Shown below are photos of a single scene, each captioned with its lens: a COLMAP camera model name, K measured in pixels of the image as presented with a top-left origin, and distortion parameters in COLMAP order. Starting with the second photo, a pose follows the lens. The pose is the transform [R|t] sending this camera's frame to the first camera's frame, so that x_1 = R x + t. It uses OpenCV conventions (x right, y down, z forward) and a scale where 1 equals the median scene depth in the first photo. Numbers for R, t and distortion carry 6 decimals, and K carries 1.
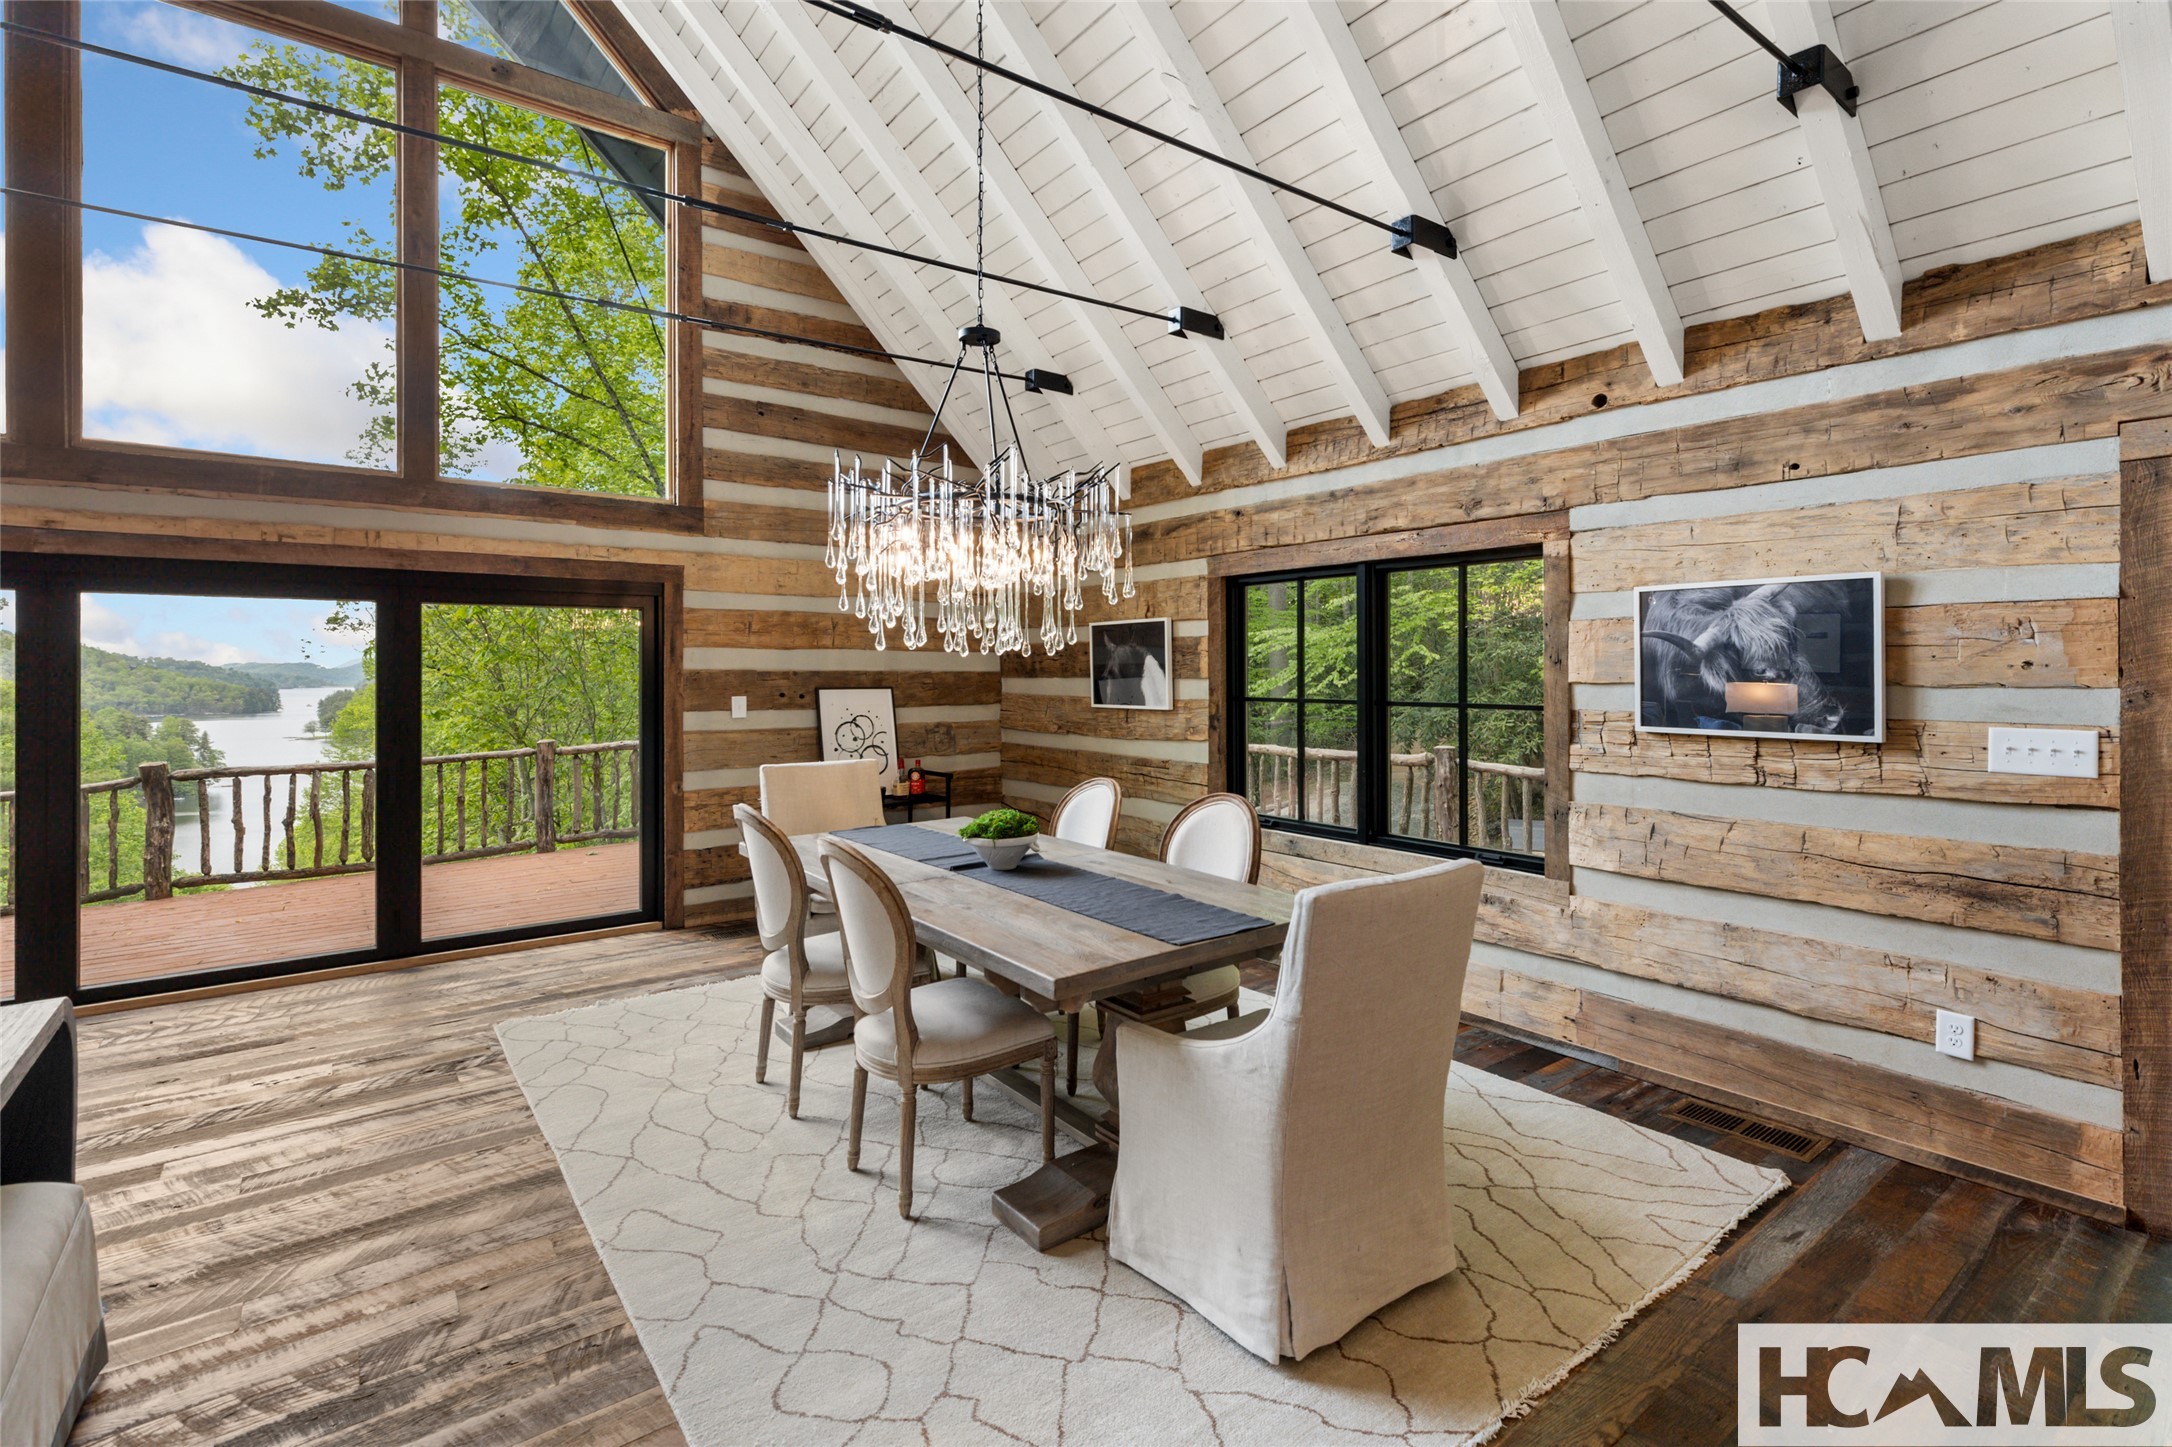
lens RADIAL K [[990.0, 0, 1105.7], [0, 990.0, 669.3], [0, 0, 1]] dist [0.007717, -0.000990]
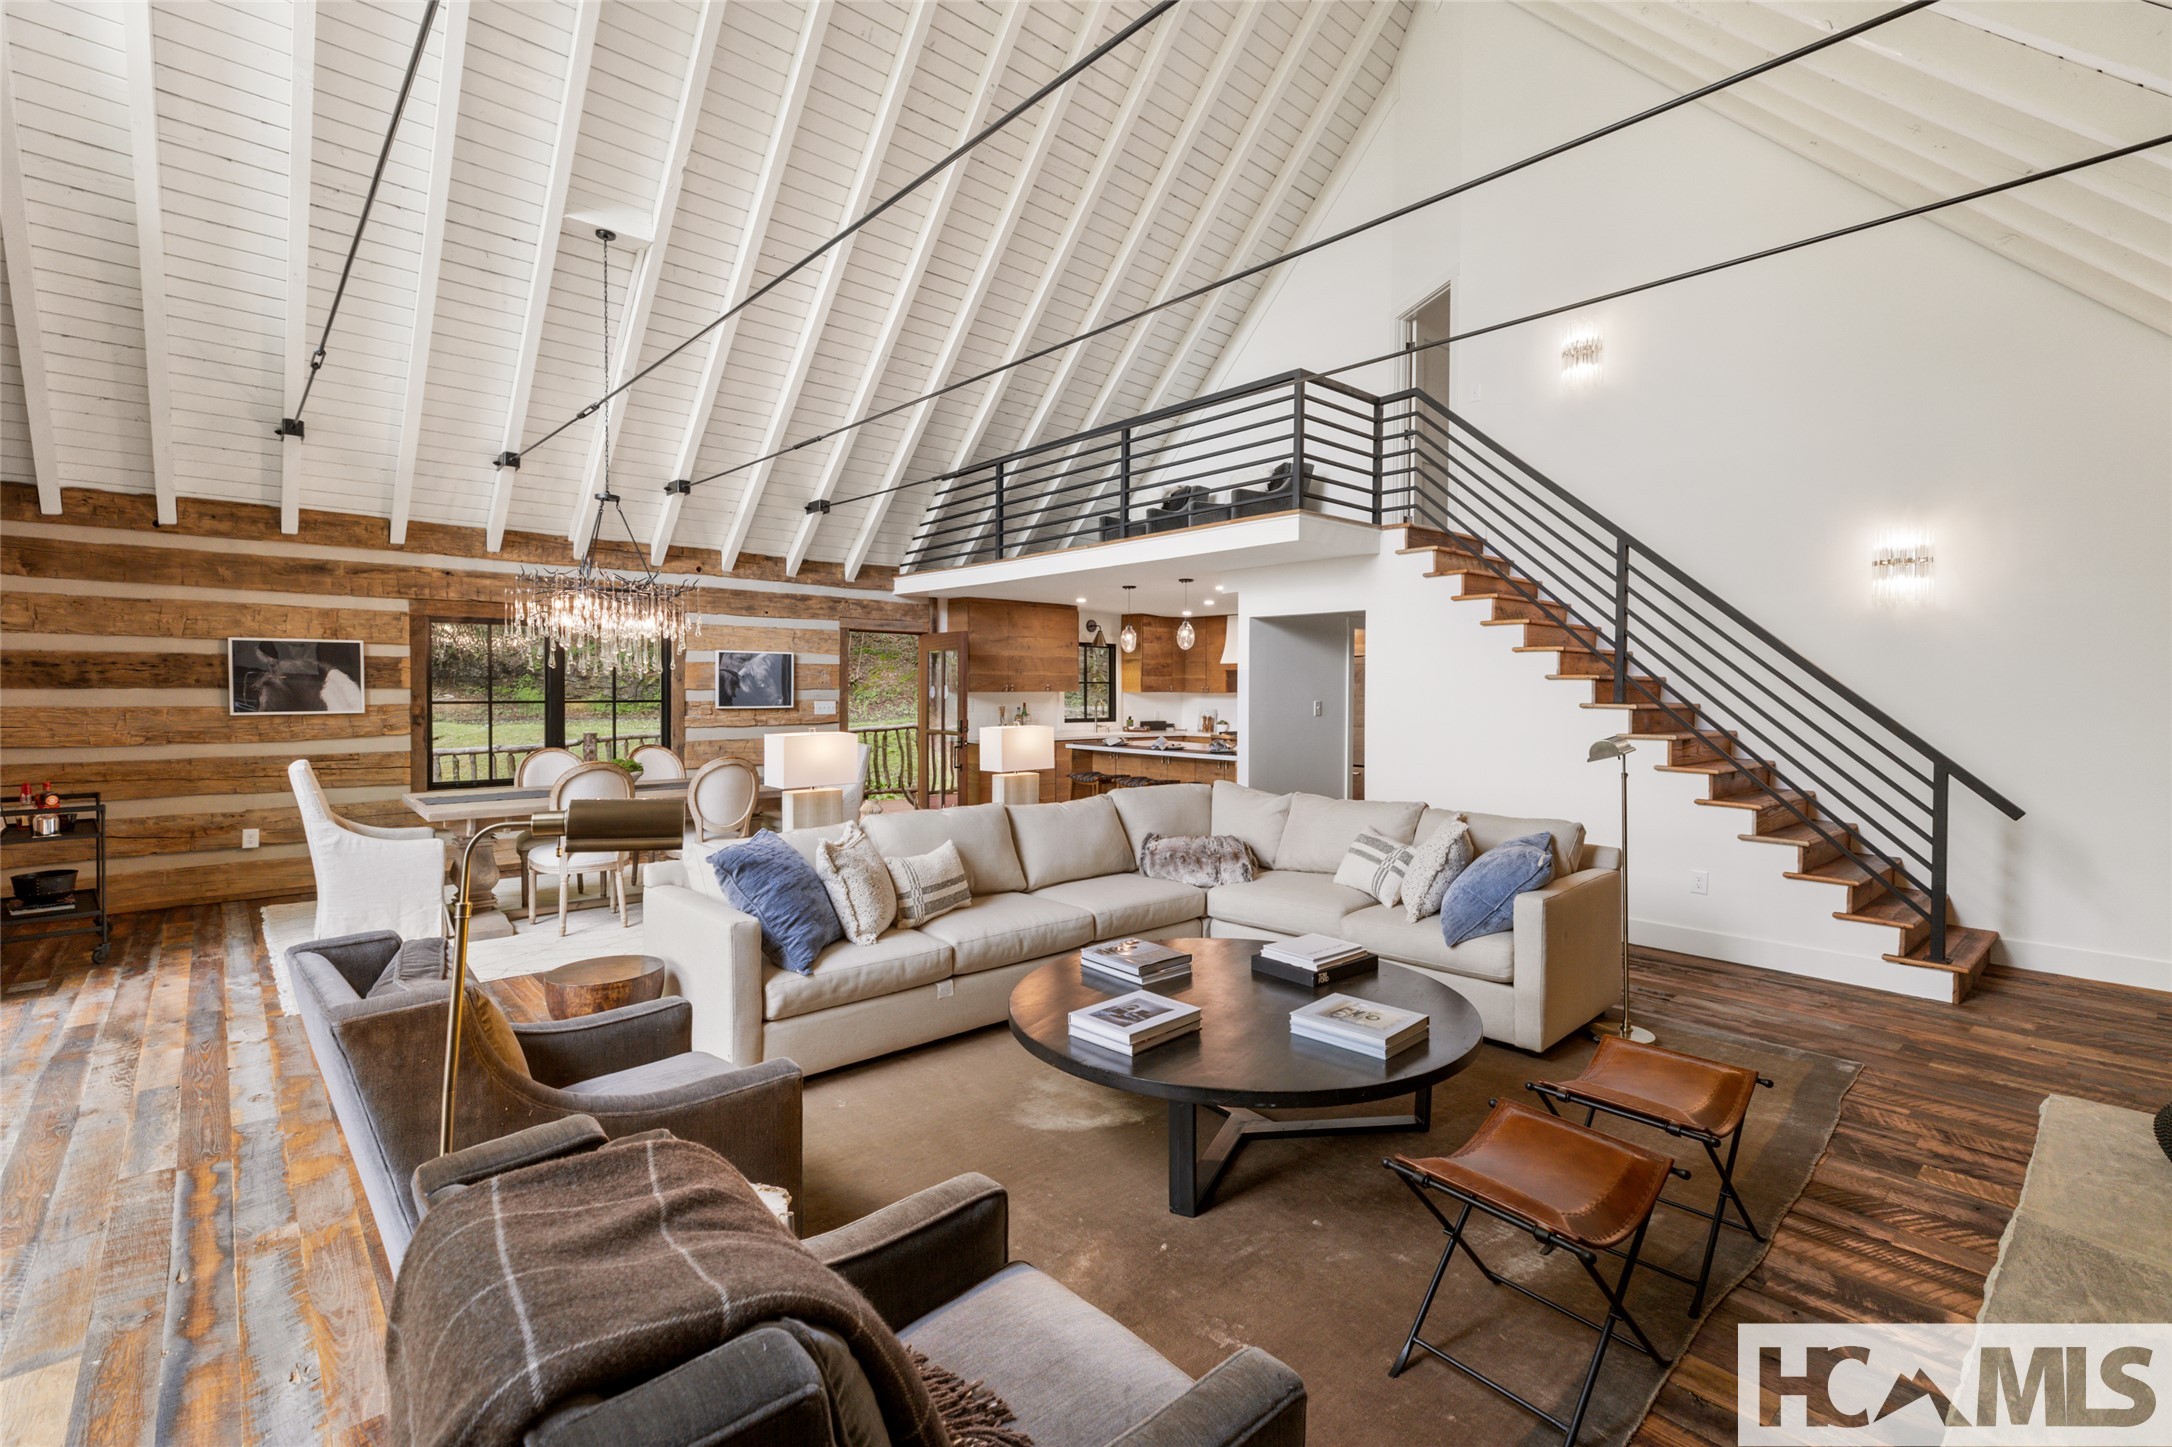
lens RADIAL K [[990.0, 0, 1082.1], [0, 990.0, 705.3], [0, 0, 1]] dist [0.007717, -0.000990]
pose [[-0.064913, -0.018902, 0.997712, -1.309502], [-0.005073, 0.999814, 0.018612, 0.002429], [-0.997878, -0.003853, -0.064996, 0.170503]]
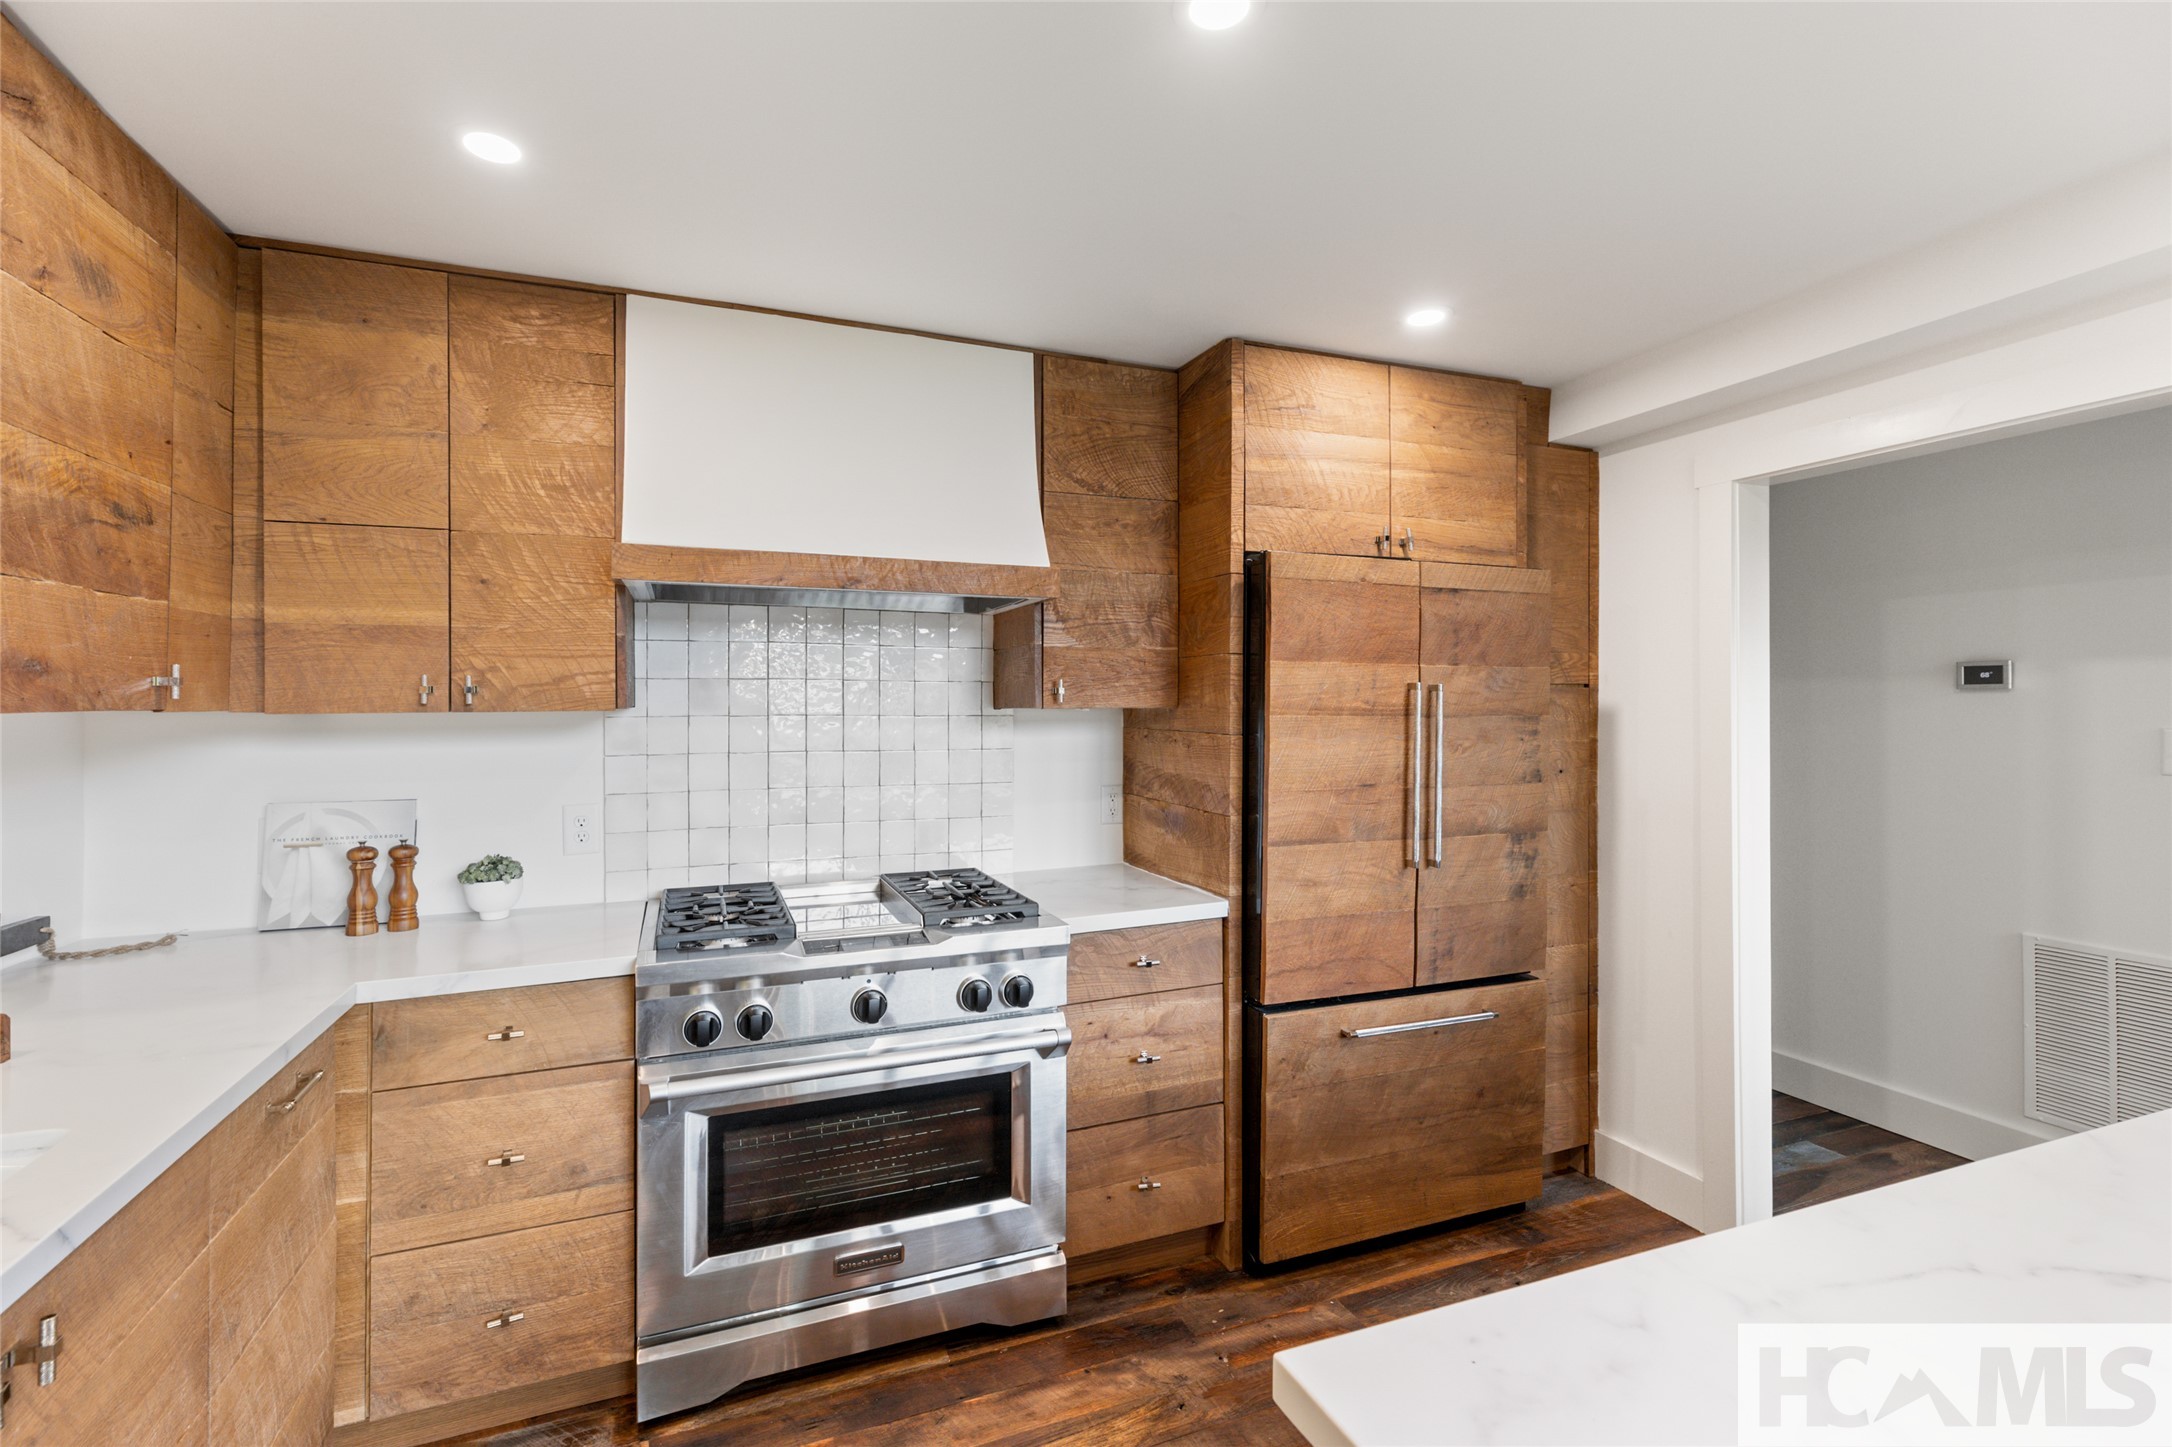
lens RADIAL K [[990.0, 0, 1089.6], [0, 990.0, 694.1], [0, 0, 1]] dist [0.007717, -0.000990]
pose [[-0.962776, 0.003093, 0.270283, 0.586488], [0.001028, 0.999969, -0.007784, 0.011148], [-0.270299, -0.007217, -0.962749, 0.045512]]
